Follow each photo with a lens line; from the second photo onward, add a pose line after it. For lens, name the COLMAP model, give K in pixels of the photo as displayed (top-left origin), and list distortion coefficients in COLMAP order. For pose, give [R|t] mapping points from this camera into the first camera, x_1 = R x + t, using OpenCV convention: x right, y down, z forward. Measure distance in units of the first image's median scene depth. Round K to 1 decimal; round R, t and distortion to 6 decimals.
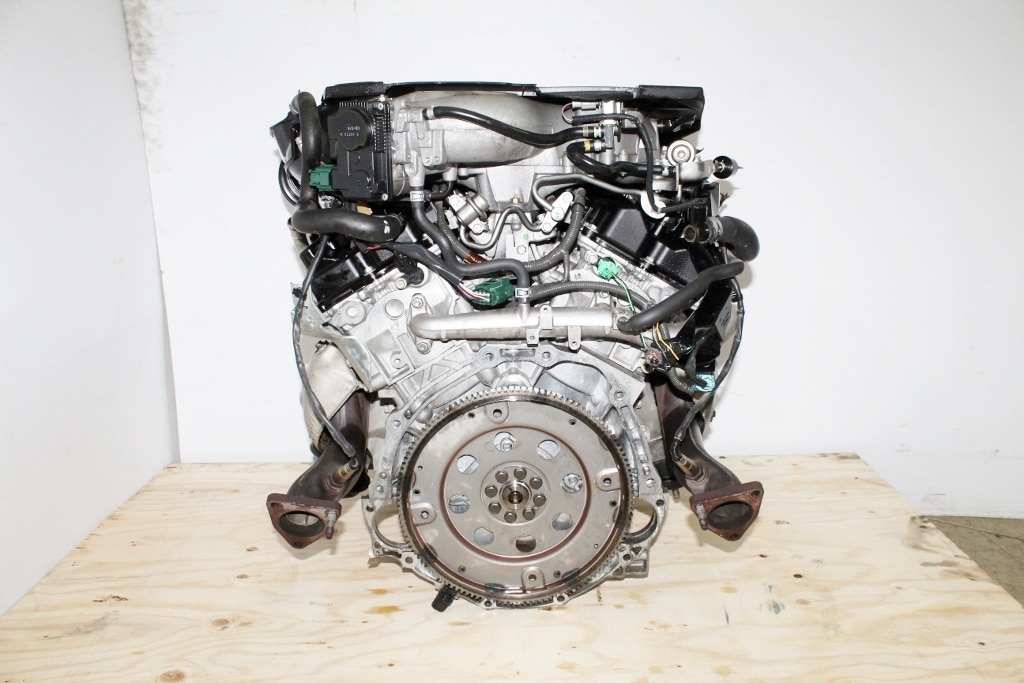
lens RADIAL K [[824.7, 0, 517.2], [0, 824.7, 336.5], [0, 0, 1]] dist [-0.146803, 0.114830]
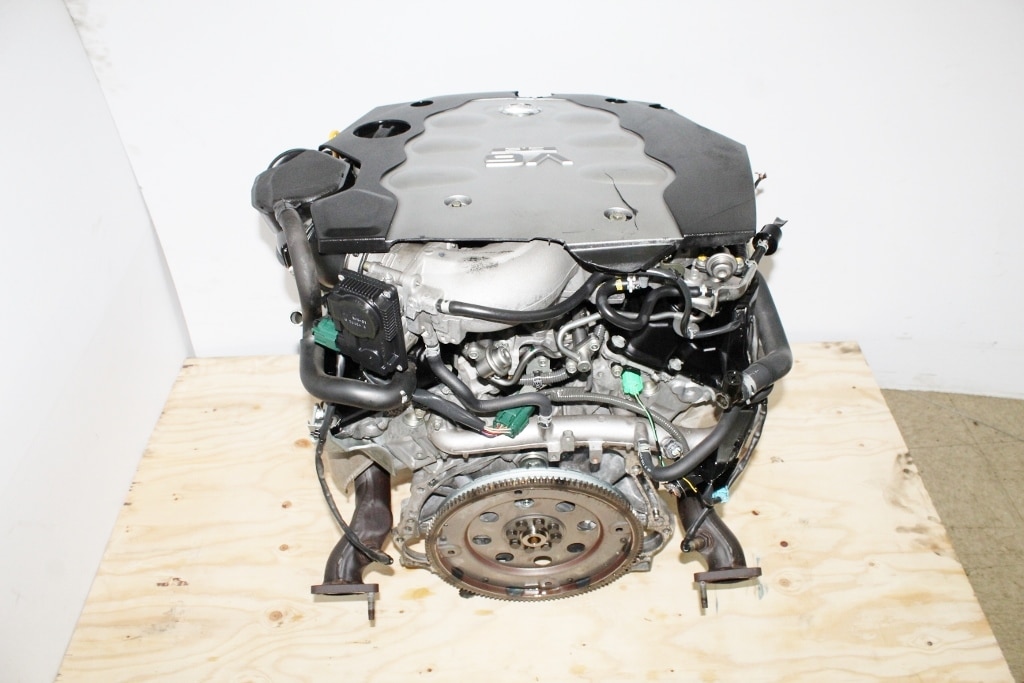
lens RADIAL K [[824.7, 0, 517.2], [0, 824.7, 336.5], [0, 0, 1]] dist [-0.146803, 0.114830]
pose [[0.999932, -0.009470, 0.006793, -0.028073], [0.005264, 0.886999, 0.461741, -0.518602], [-0.010398, -0.461674, 0.886989, 0.156491]]
